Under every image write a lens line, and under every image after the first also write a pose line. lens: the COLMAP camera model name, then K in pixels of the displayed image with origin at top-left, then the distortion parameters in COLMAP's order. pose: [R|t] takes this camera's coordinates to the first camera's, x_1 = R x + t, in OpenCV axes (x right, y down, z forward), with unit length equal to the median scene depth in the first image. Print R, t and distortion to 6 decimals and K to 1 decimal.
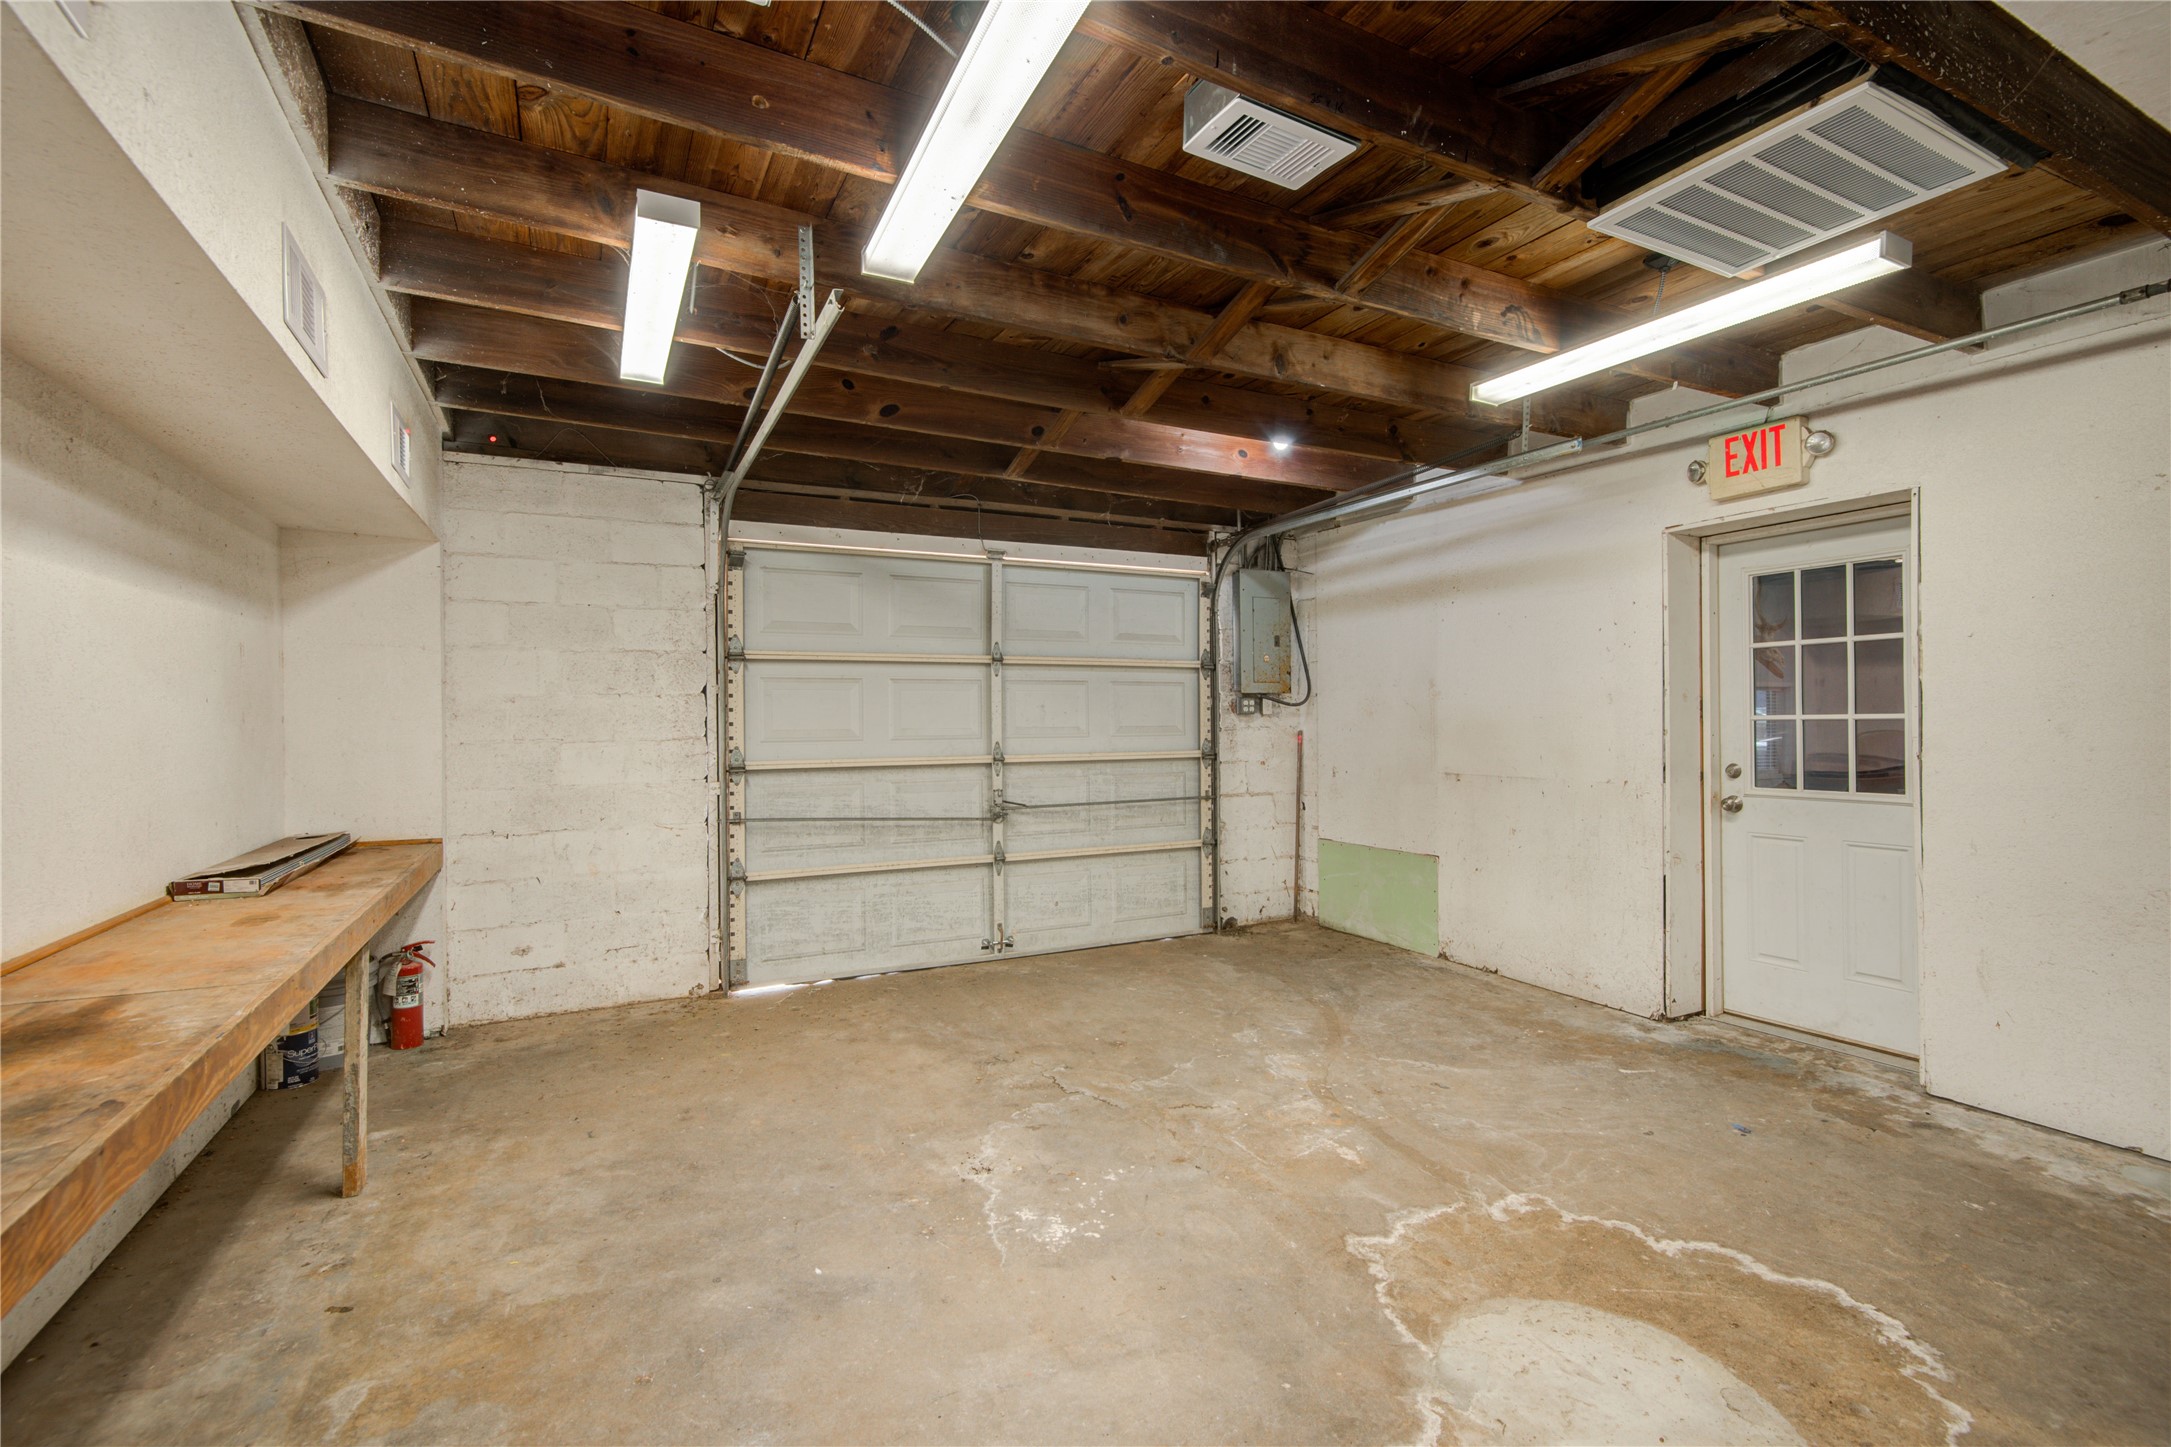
lens RADIAL K [[986.2, 0, 1083.5], [0, 986.2, 717.4], [0, 0, 1]] dist [0.002779, -0.001676]
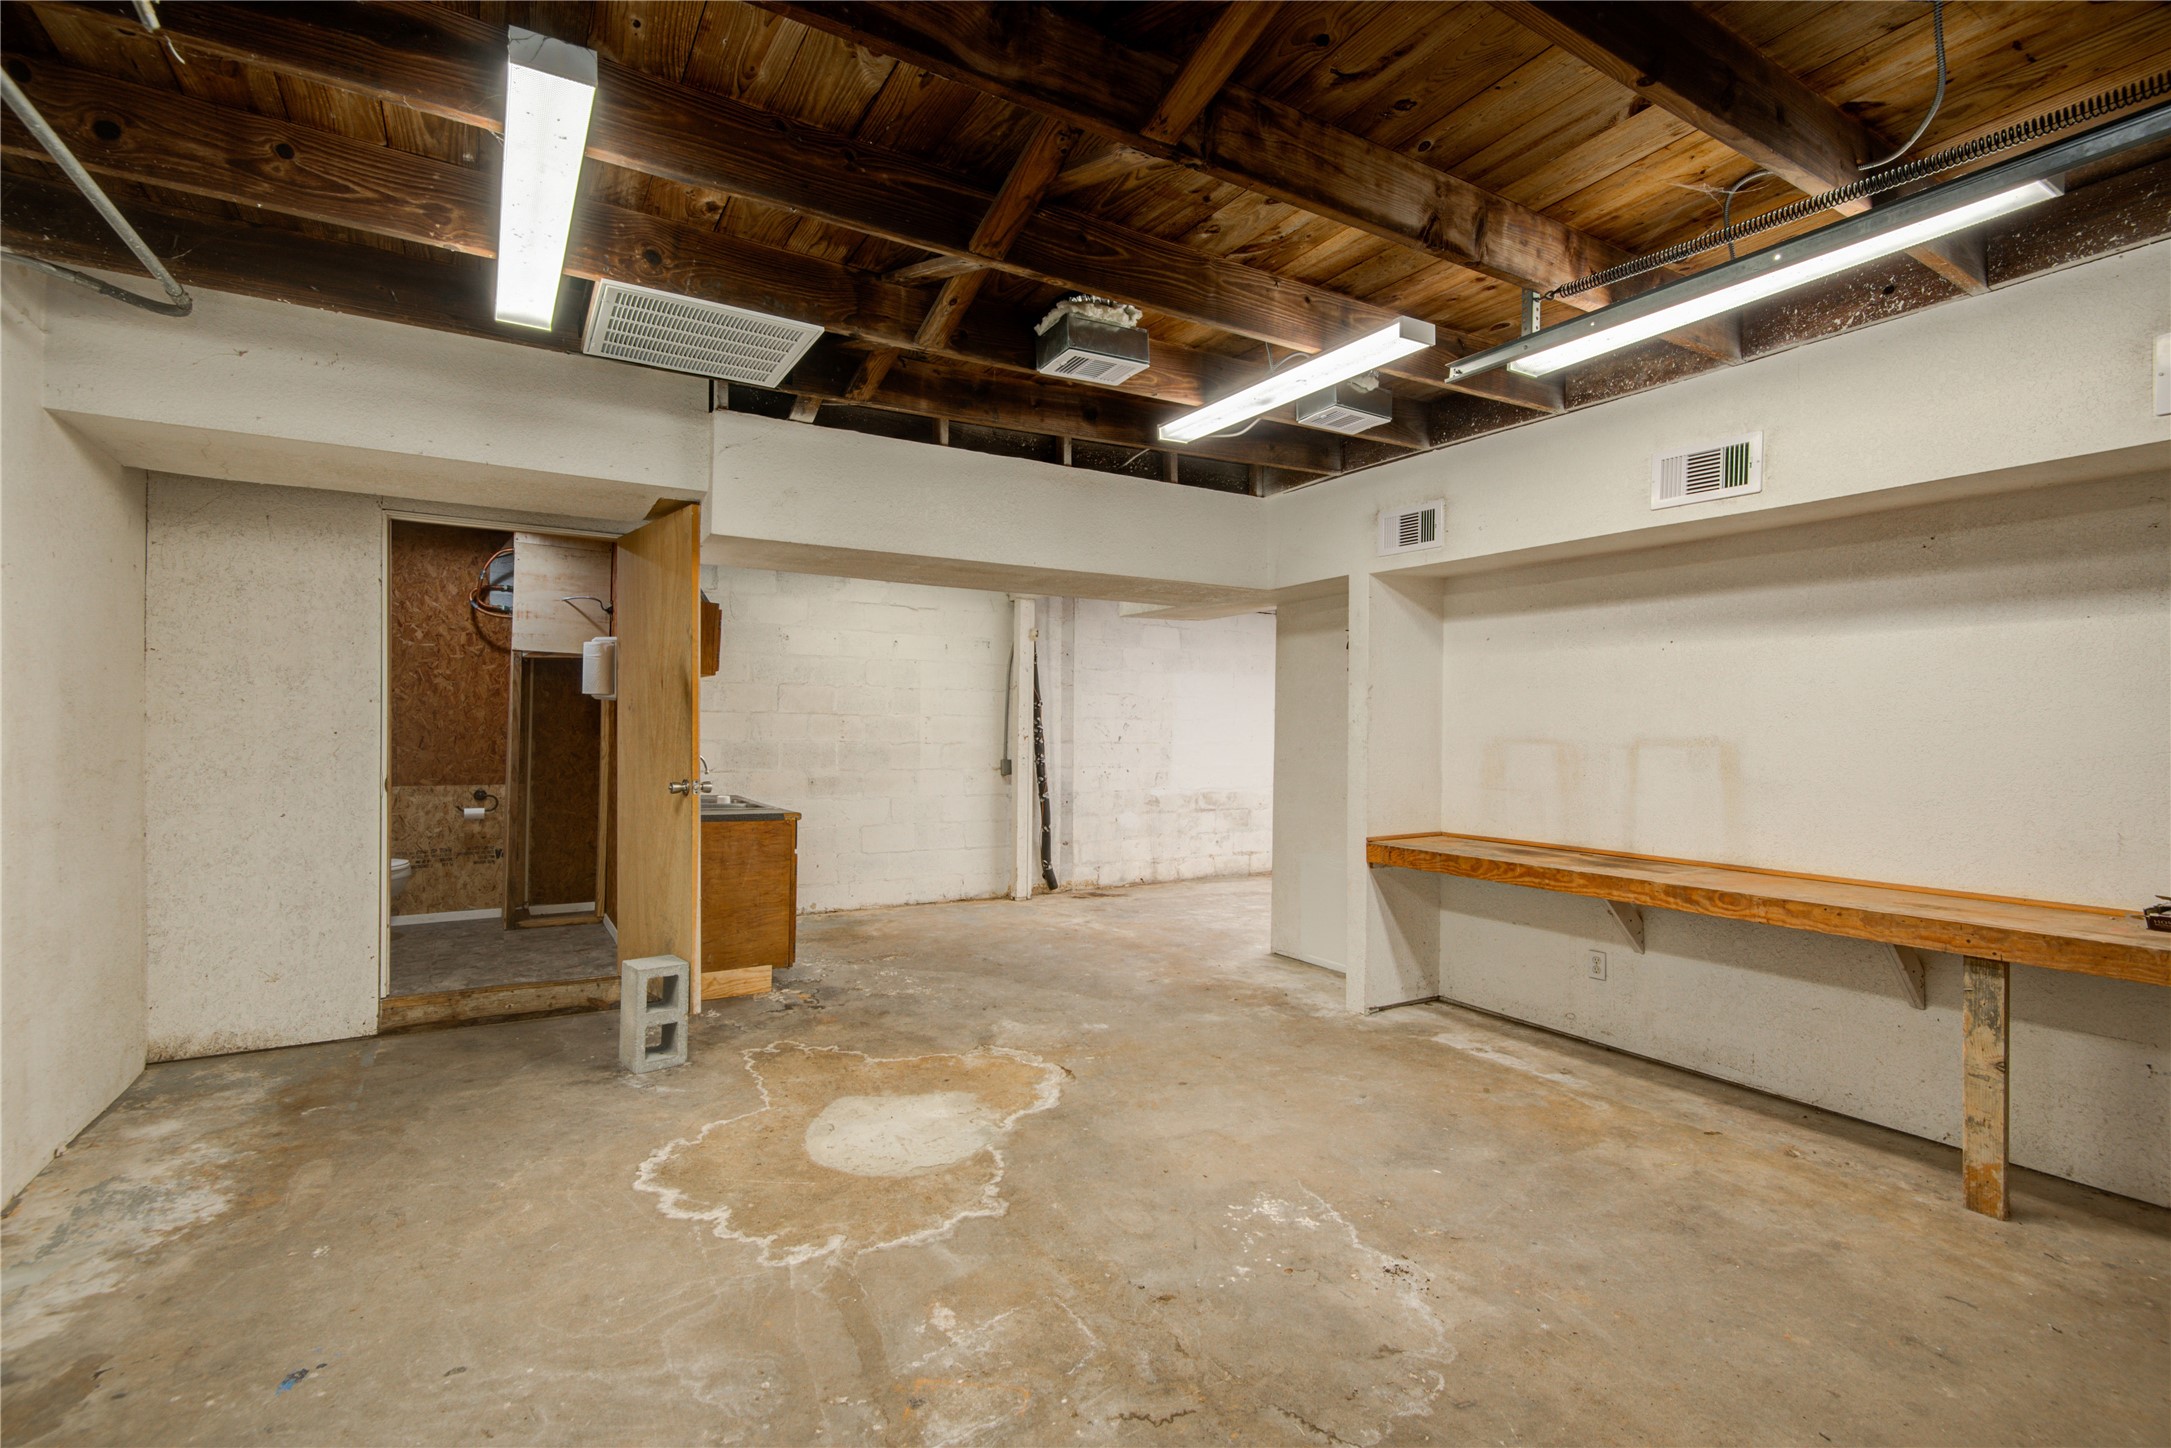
lens RADIAL K [[986.2, 0, 1079.0], [0, 986.2, 729.3], [0, 0, 1]] dist [0.002779, -0.001676]
pose [[-0.997770, -0.002932, -0.066683, 0.251133], [-0.002854, 0.999995, -0.001271, -0.003135], [0.066687, -0.001078, -0.997773, 2.032354]]
